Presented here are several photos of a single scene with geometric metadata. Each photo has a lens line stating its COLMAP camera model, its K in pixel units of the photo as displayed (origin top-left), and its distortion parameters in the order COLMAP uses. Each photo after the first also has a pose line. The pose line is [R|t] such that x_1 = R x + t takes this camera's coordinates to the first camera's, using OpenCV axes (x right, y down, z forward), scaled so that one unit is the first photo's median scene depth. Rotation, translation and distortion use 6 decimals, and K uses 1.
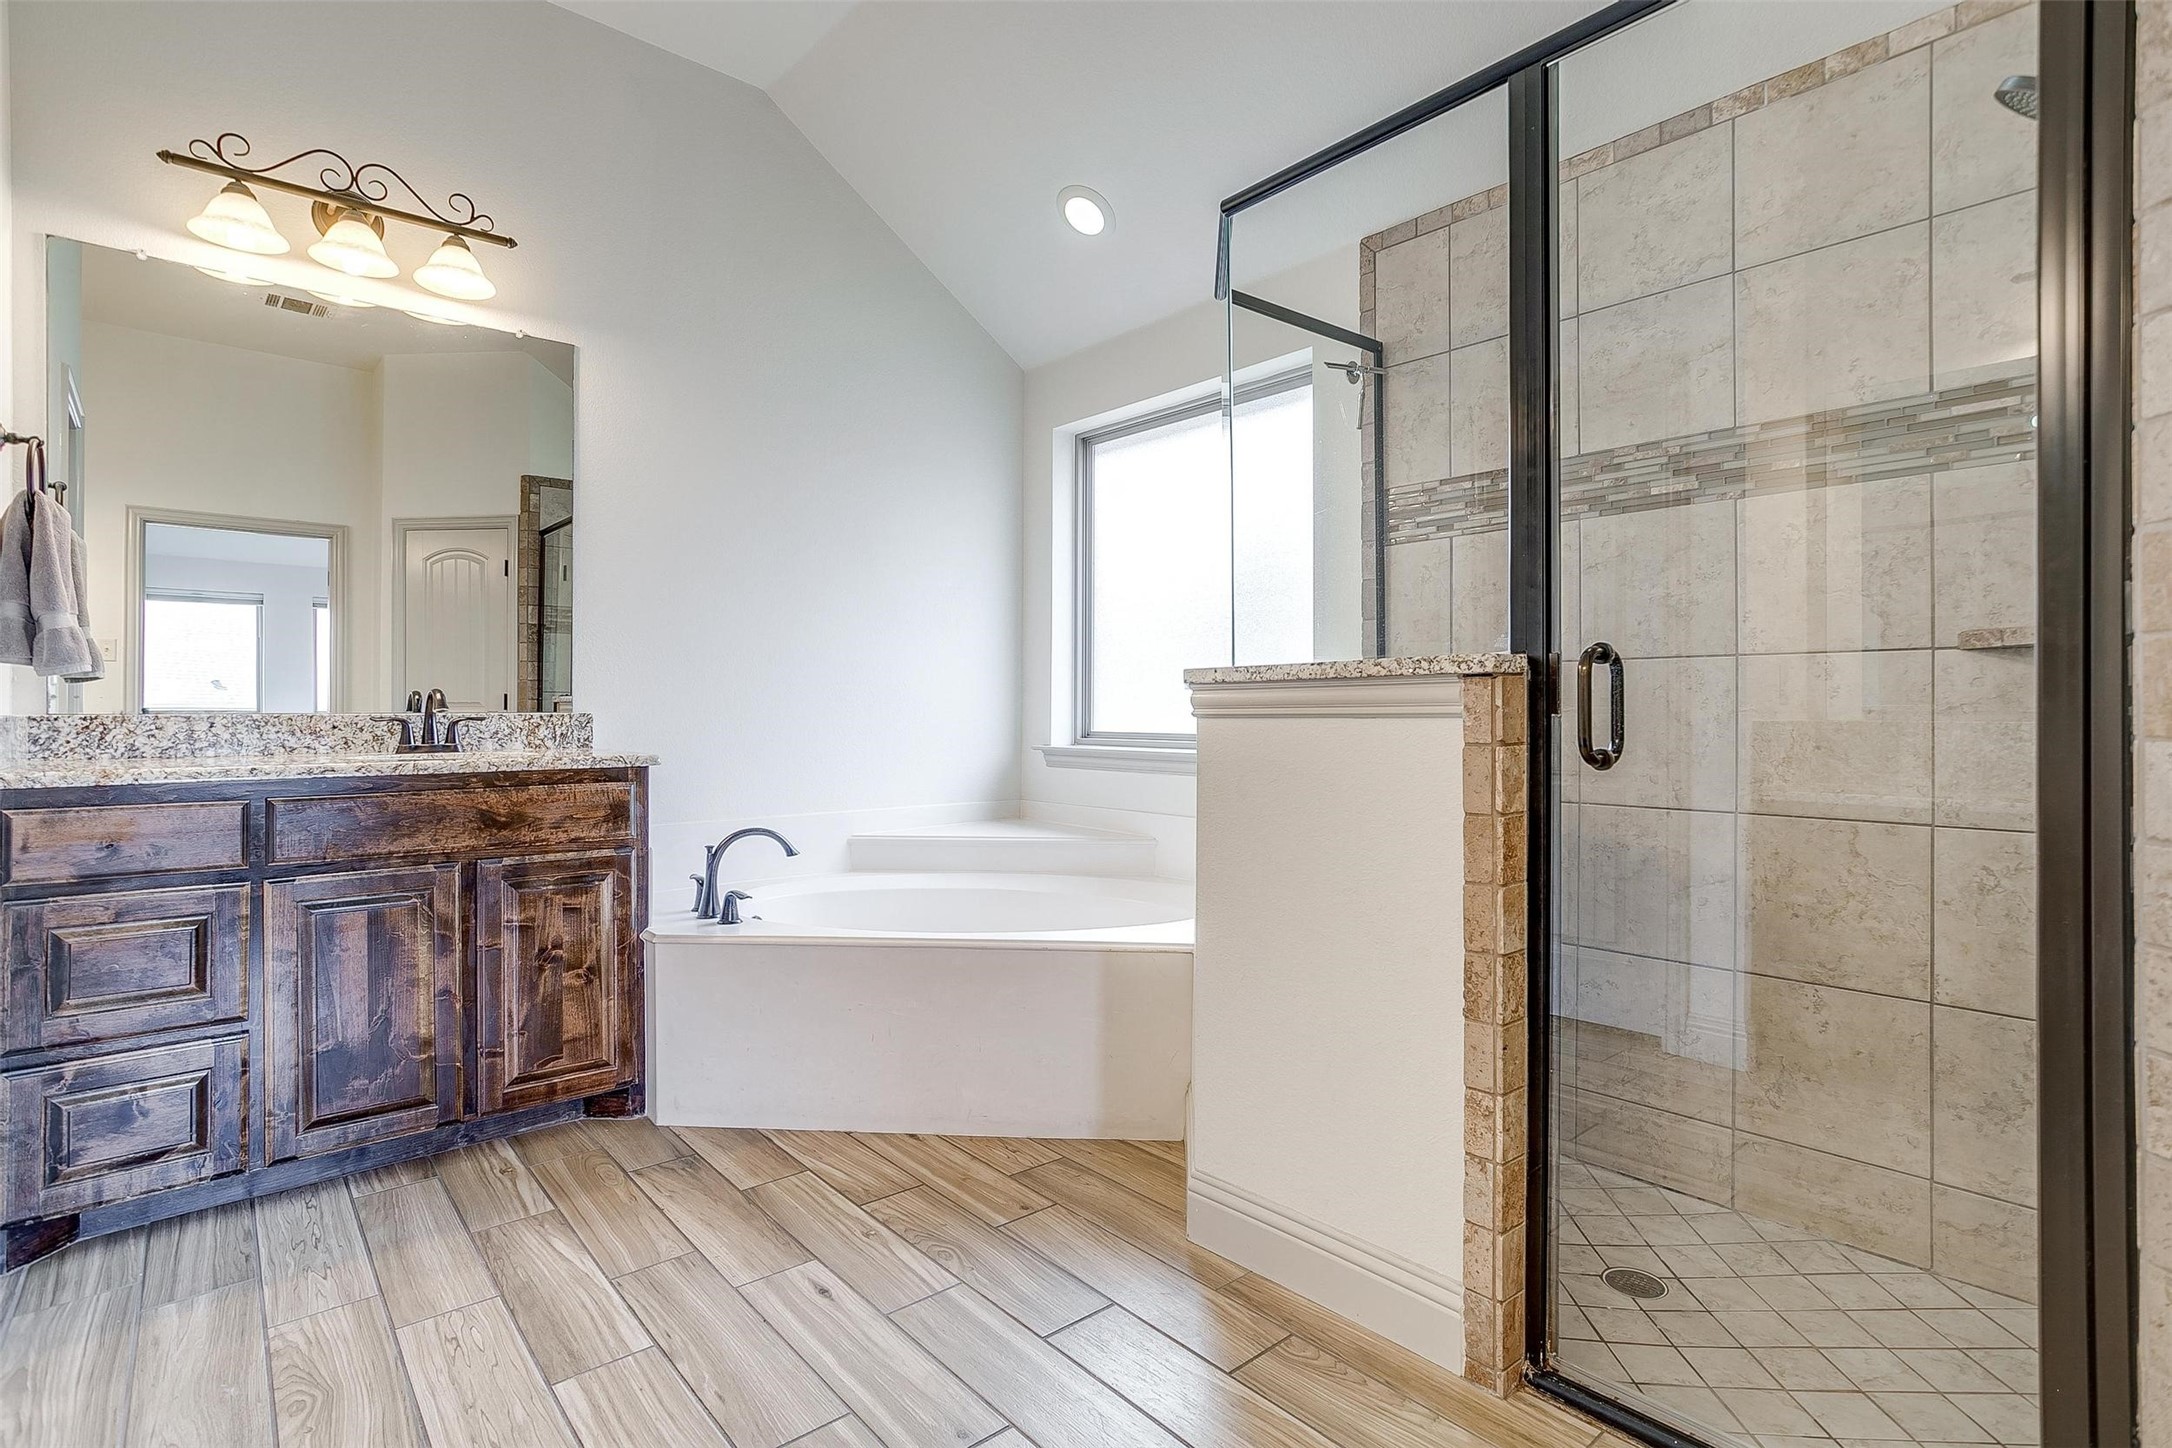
lens RADIAL K [[1059.9, 0, 1112.2], [0, 1059.9, 700.1], [0, 0, 1]] dist [-0.050608, 0.027067]
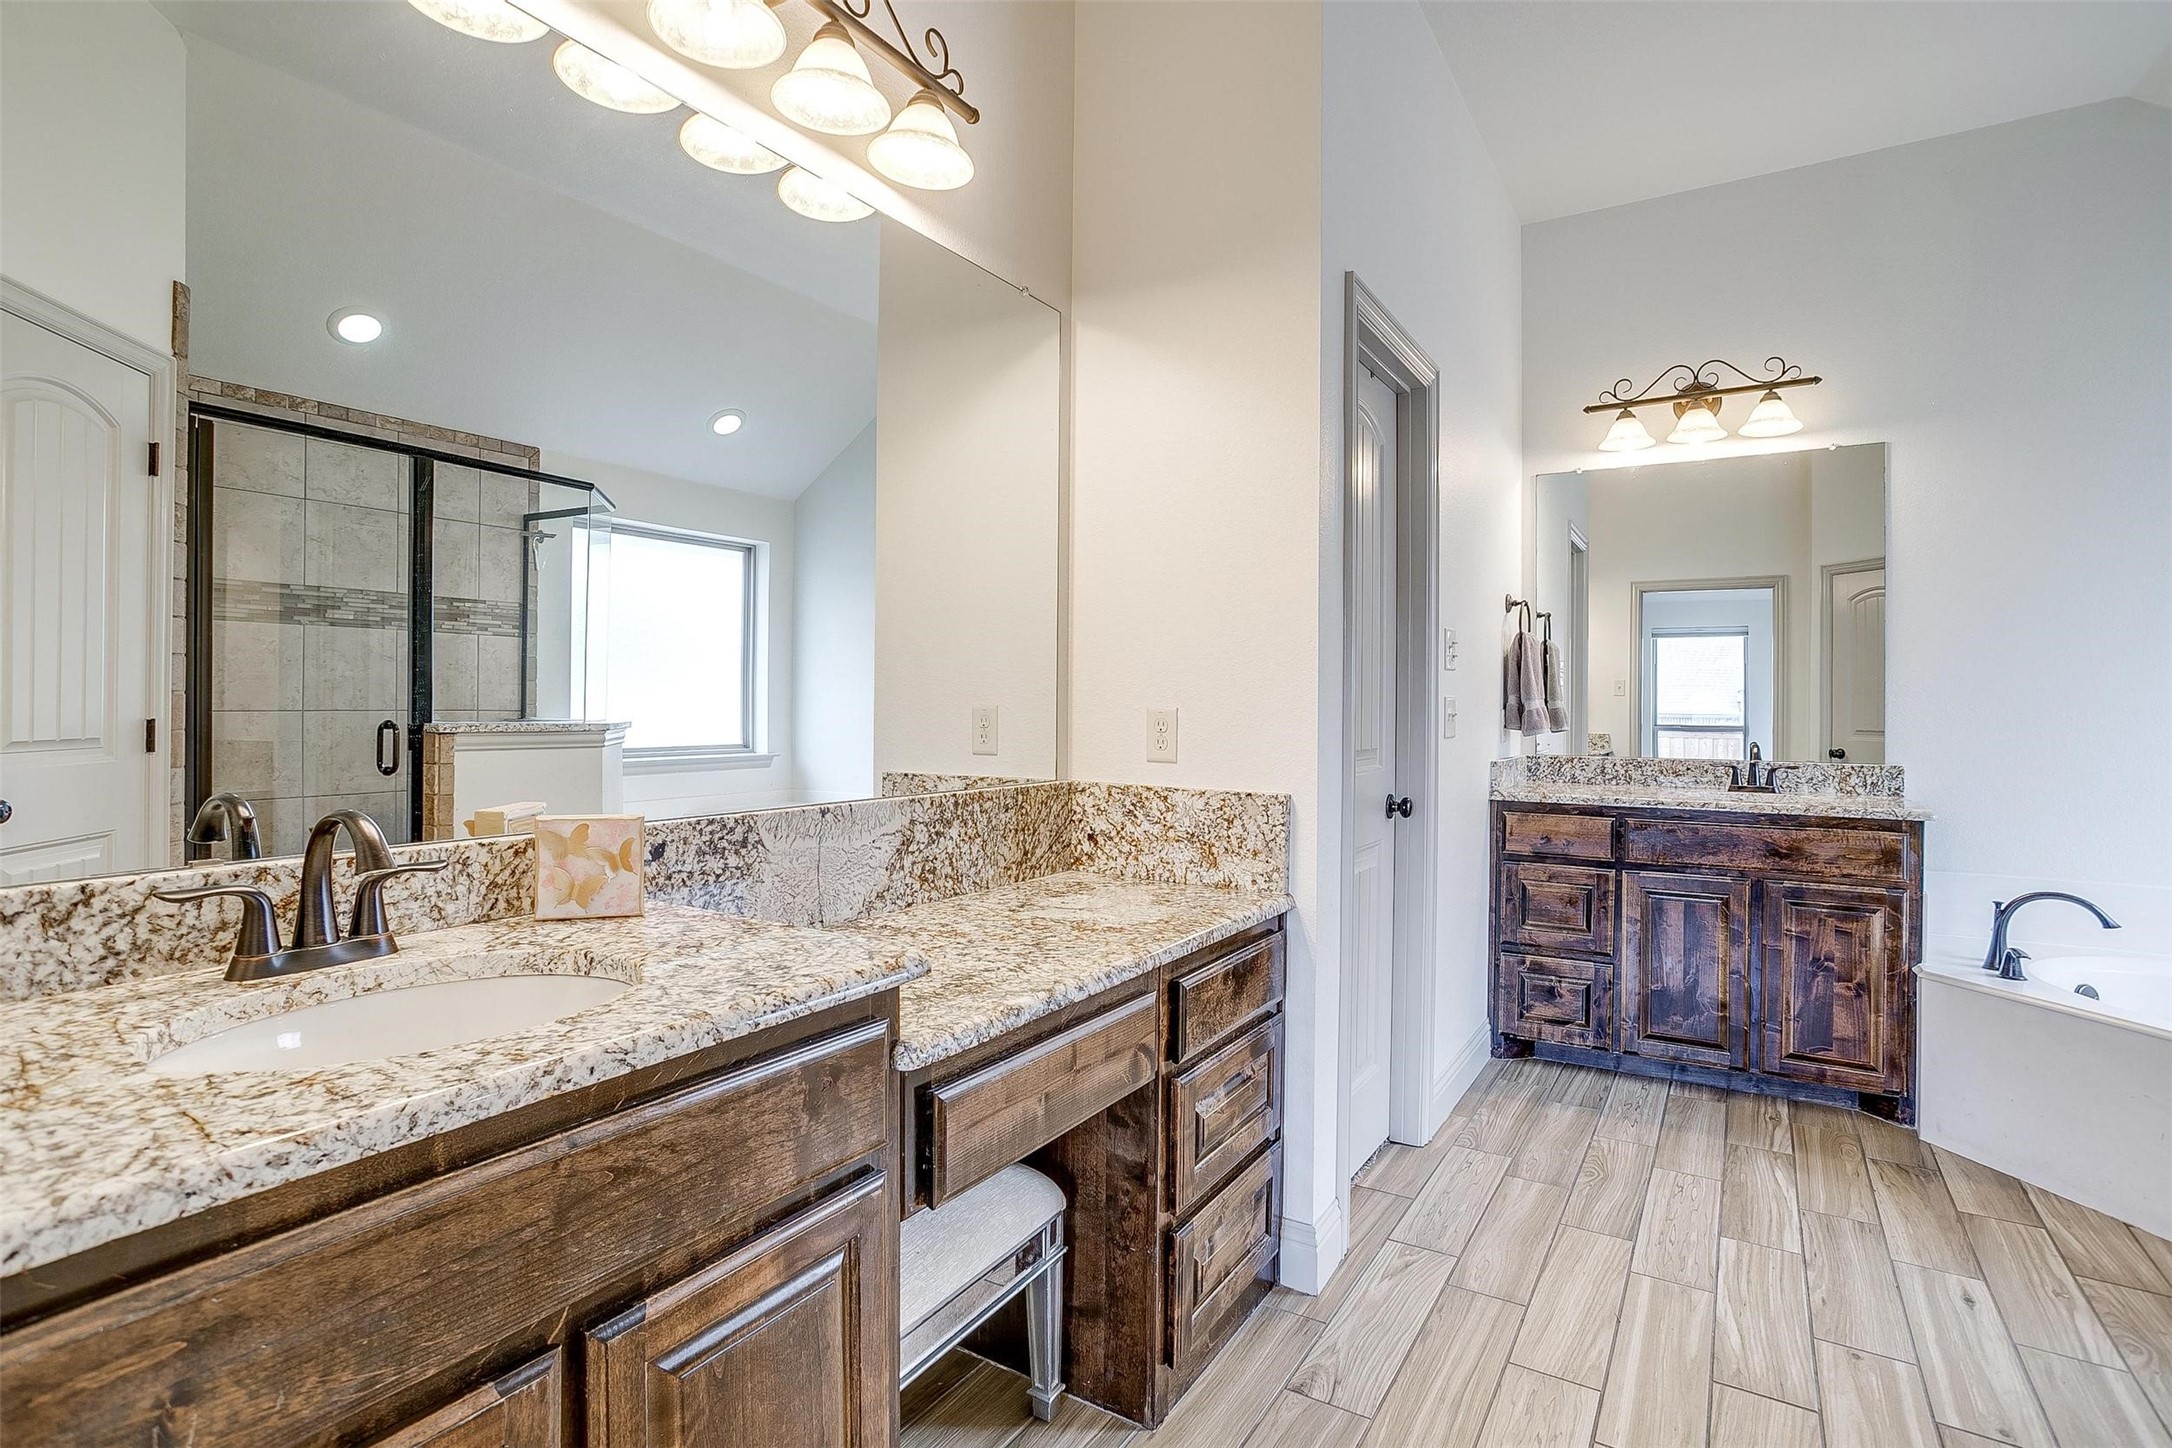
lens RADIAL K [[1059.9, 0, 1107.9], [0, 1059.9, 705.9], [0, 0, 1]] dist [-0.050608, 0.027067]
pose [[0.303653, 0.006198, -0.952763, 0.438277], [-0.004193, 0.999978, 0.005169, -0.077269], [0.952774, 0.002425, 0.303672, -0.215471]]
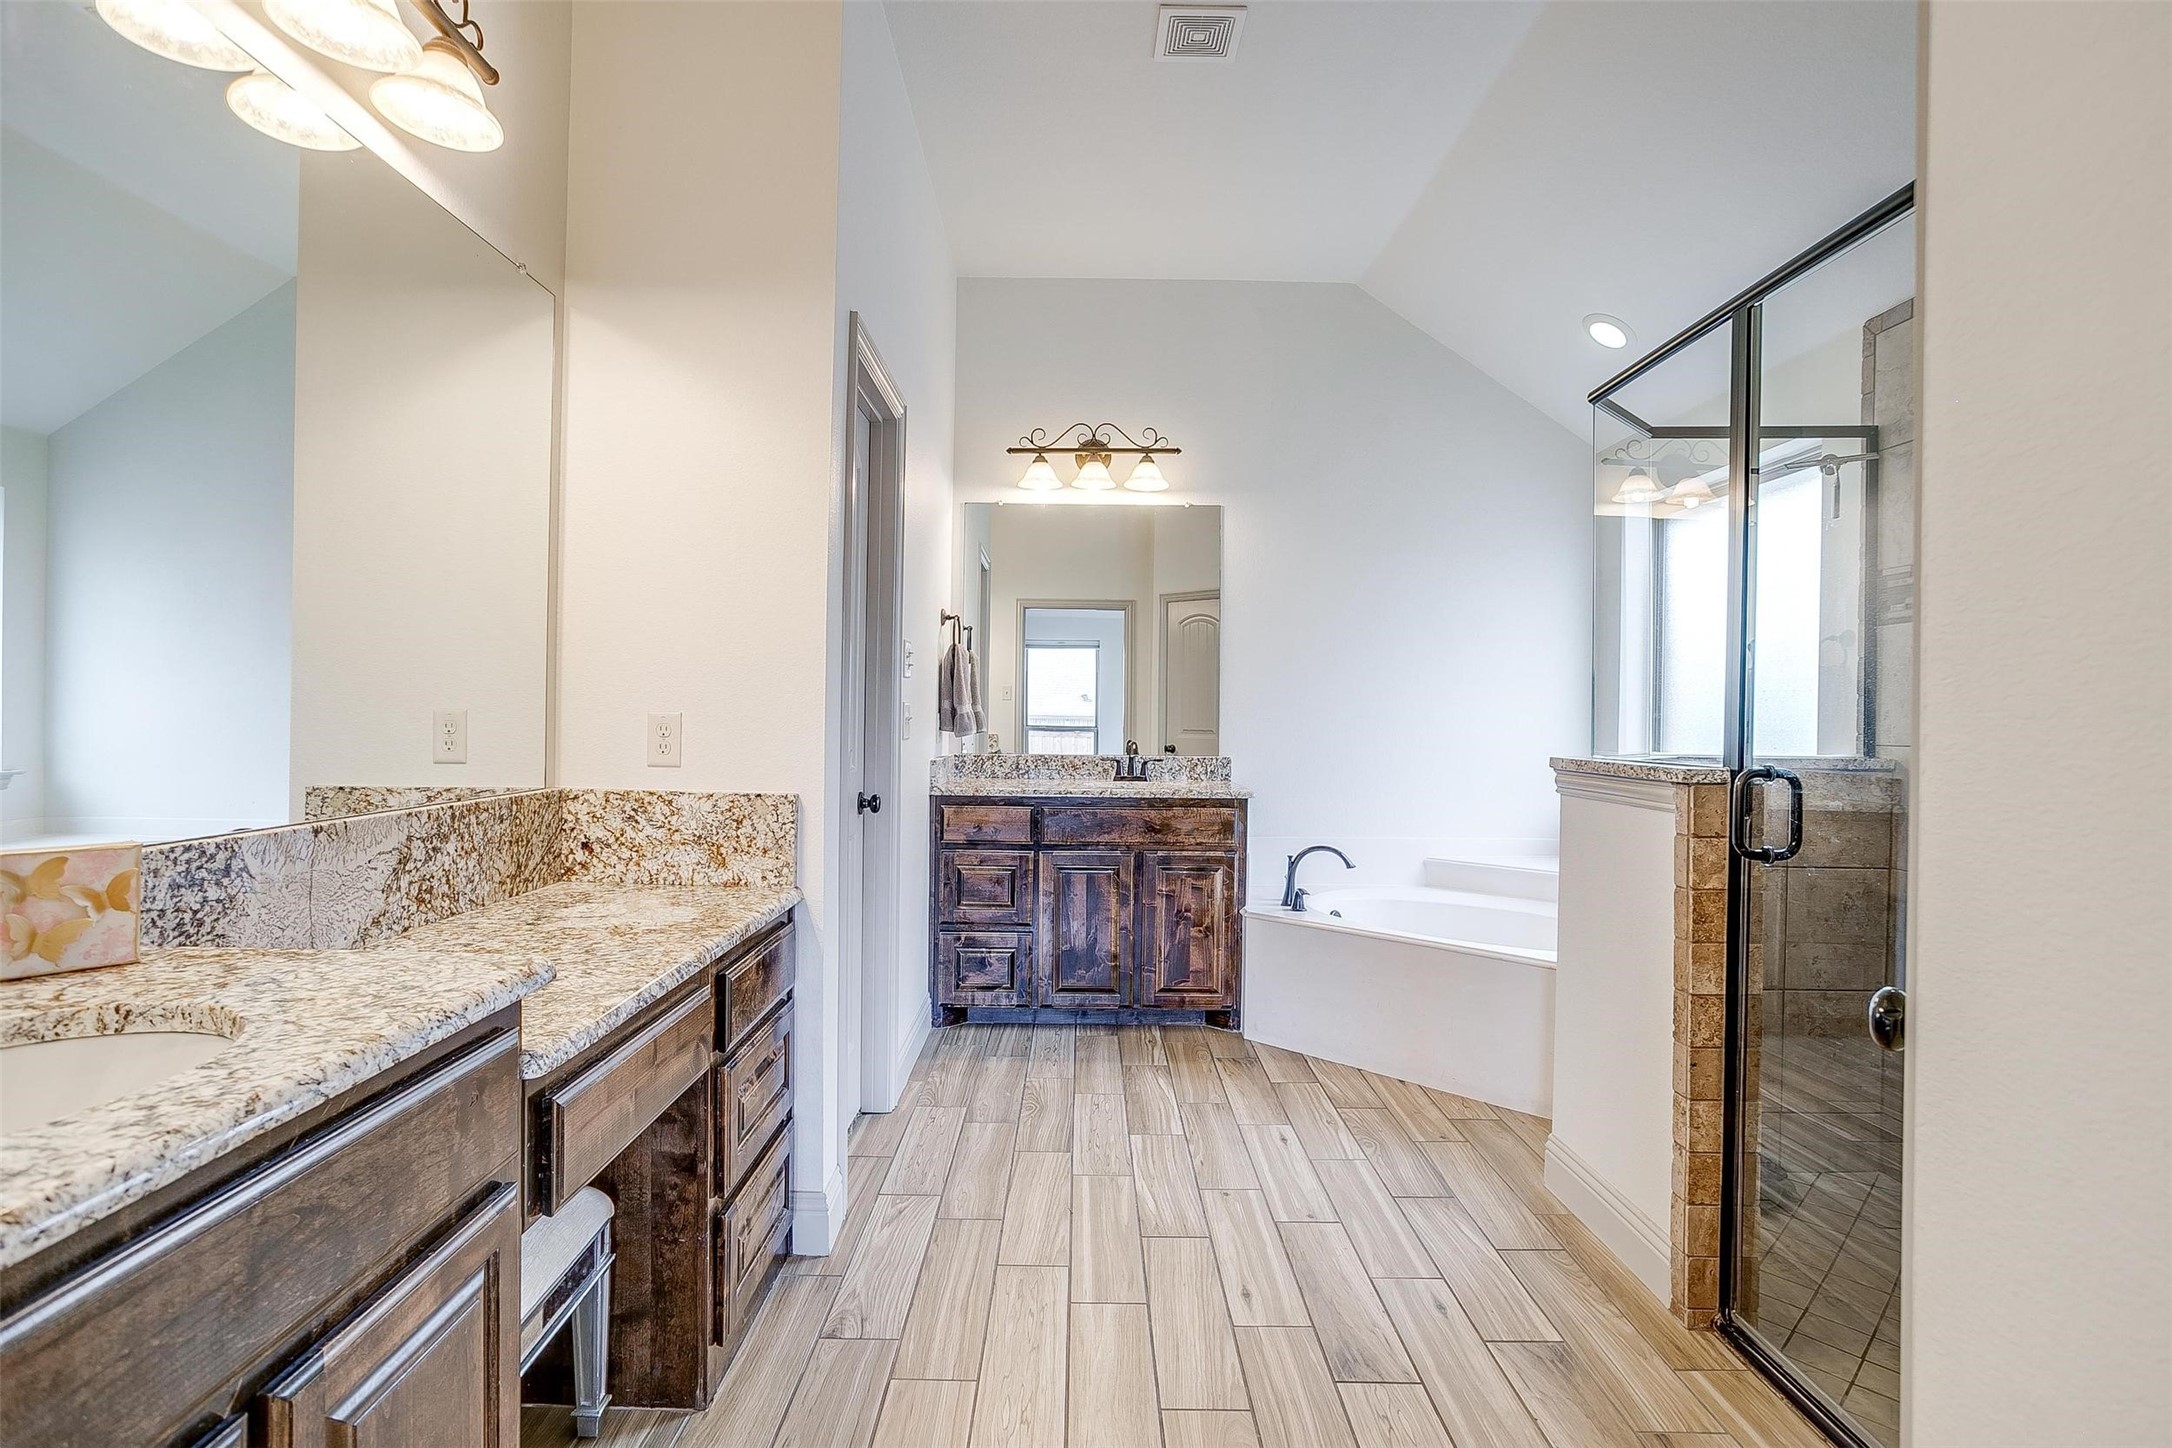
lens RADIAL K [[1059.9, 0, 1104.0], [0, 1059.9, 716.8], [0, 0, 1]] dist [-0.050608, 0.027067]
pose [[0.765287, 0.014751, -0.643521, 0.455557], [-0.011189, 0.999891, 0.009614, -0.080272], [0.643592, -0.000158, 0.765368, -0.348081]]
